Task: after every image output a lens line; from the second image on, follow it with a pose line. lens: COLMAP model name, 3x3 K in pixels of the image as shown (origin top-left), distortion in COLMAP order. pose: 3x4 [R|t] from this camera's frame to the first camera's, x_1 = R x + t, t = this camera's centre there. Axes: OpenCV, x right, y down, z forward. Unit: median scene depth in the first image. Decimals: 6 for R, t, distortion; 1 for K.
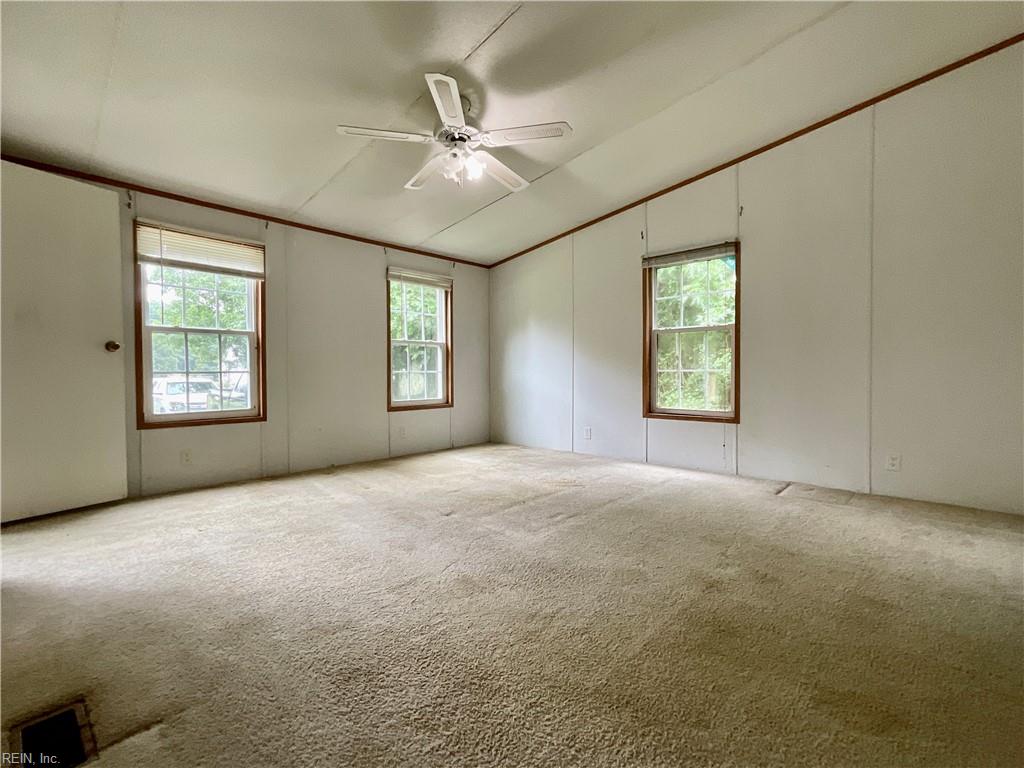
lens RADIAL K [[444.3, 0, 512.0], [0, 444.3, 384.0], [0, 0, 1]] dist [-0.000013, 0.000391]
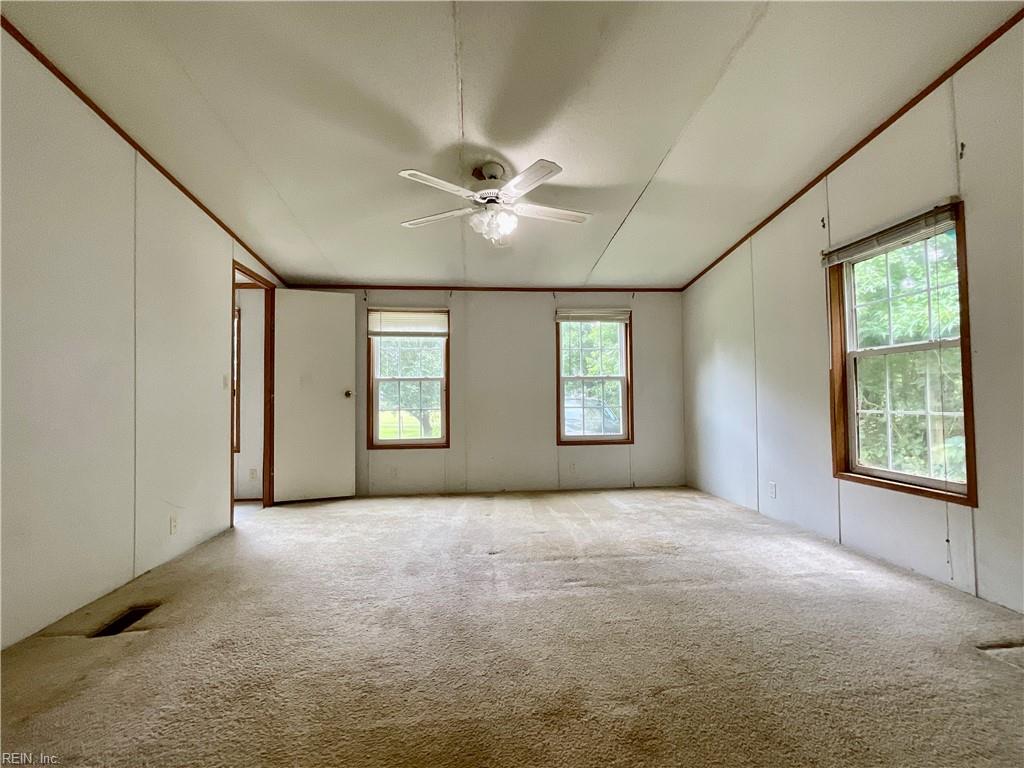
lens RADIAL K [[444.3, 0, 512.0], [0, 444.3, 384.0], [0, 0, 1]] dist [-0.000013, 0.000391]
pose [[0.764952, -0.027469, -0.643501, 0.433985], [-0.008476, 0.998574, -0.052703, -0.036336], [0.644031, 0.045770, 0.763629, 0.161410]]
